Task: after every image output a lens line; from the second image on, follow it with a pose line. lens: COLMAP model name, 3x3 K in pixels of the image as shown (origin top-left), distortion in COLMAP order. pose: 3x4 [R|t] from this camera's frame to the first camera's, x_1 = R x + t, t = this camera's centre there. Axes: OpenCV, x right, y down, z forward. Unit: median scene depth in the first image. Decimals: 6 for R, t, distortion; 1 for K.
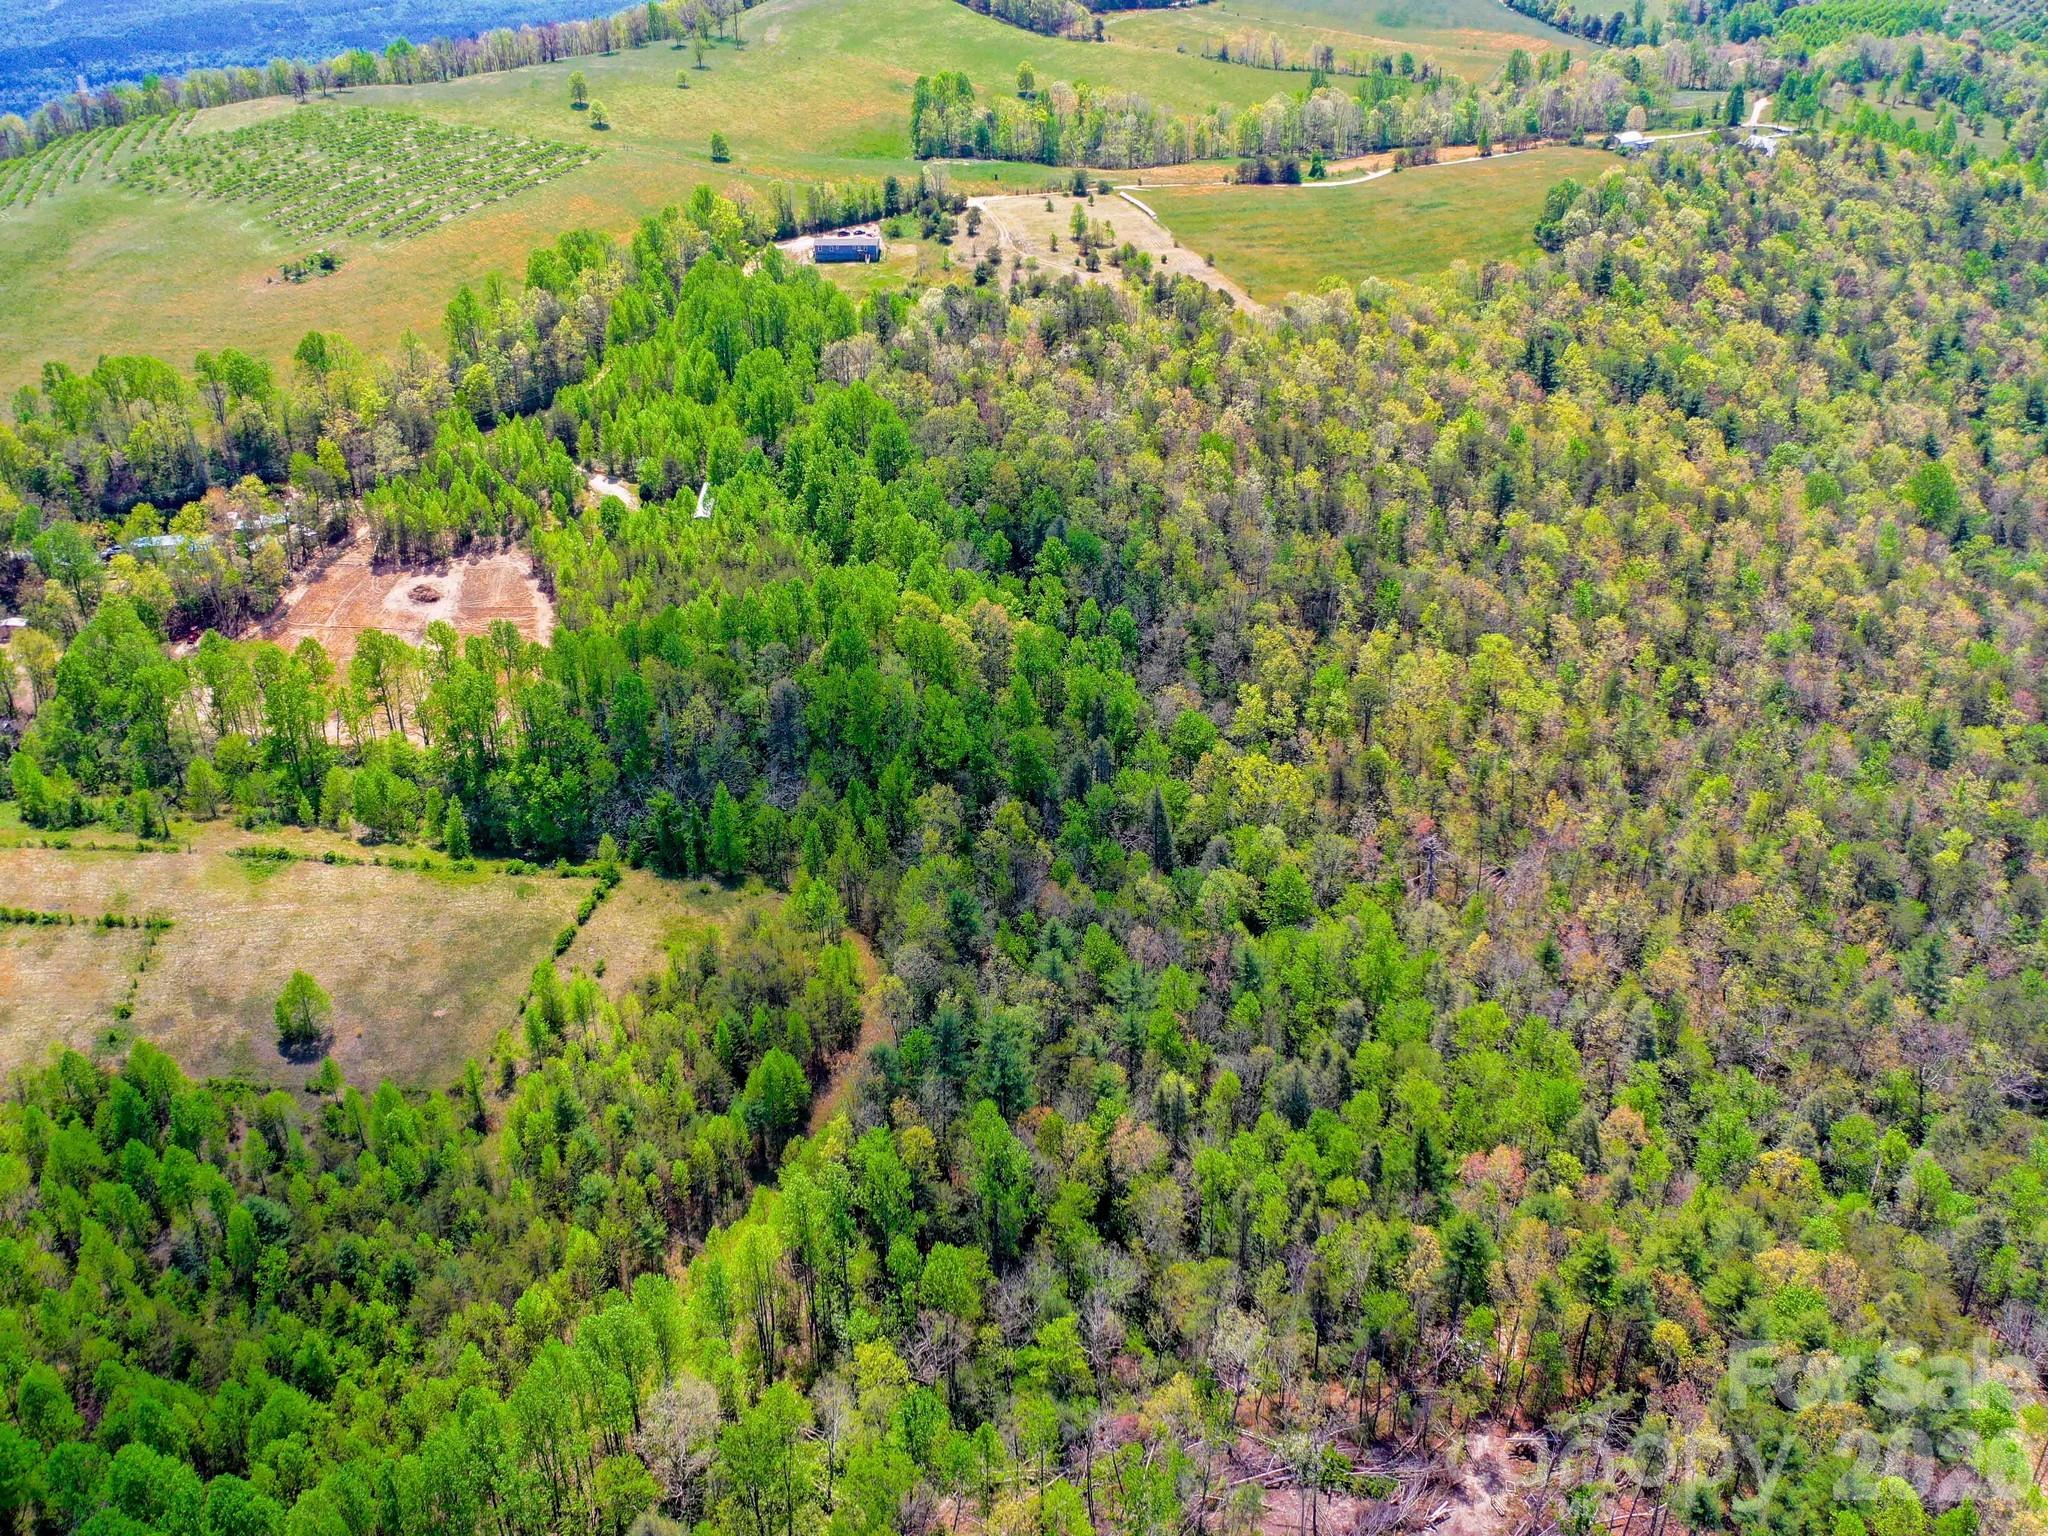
lens RADIAL K [[1676.1, 0, 935.9], [0, 1676.1, 585.8], [0, 0, 1]] dist [-0.015094, -0.007946]
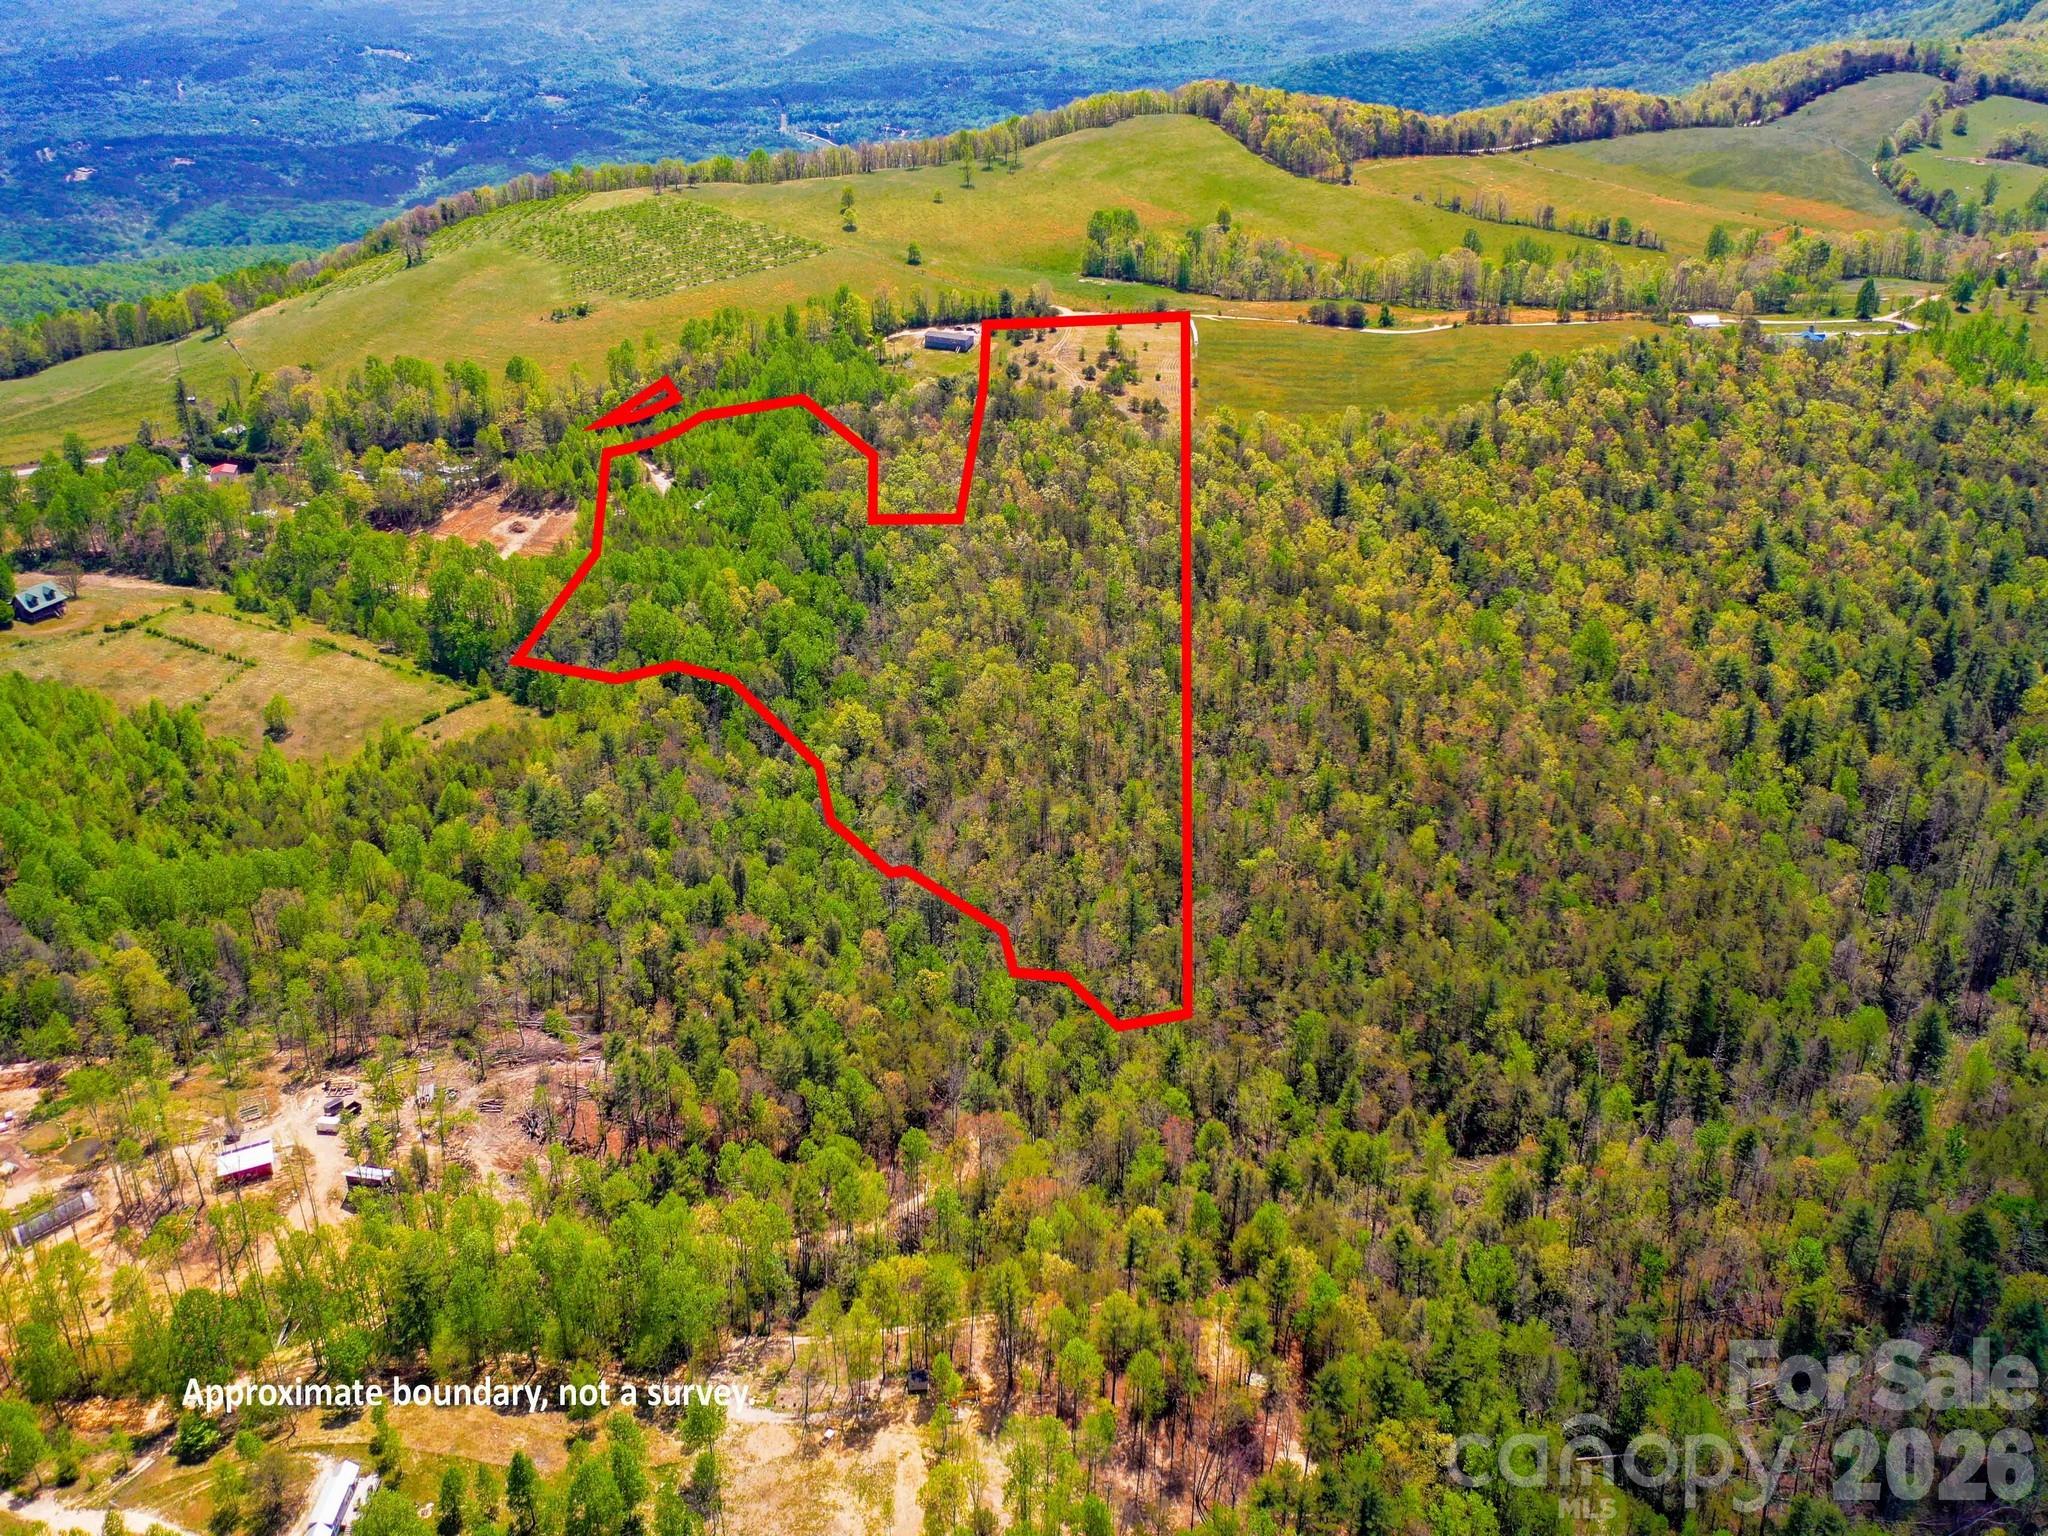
lens RADIAL K [[1681.4, 0, 990.0], [0, 1681.4, 646.0], [0, 0, 1]] dist [-0.010159, 0.001380]
pose [[0.914603, 0.180278, -0.361940, 0.647979], [-0.178229, 0.983202, 0.039346, -0.024826], [0.362953, 0.028522, 0.931371, -0.299339]]
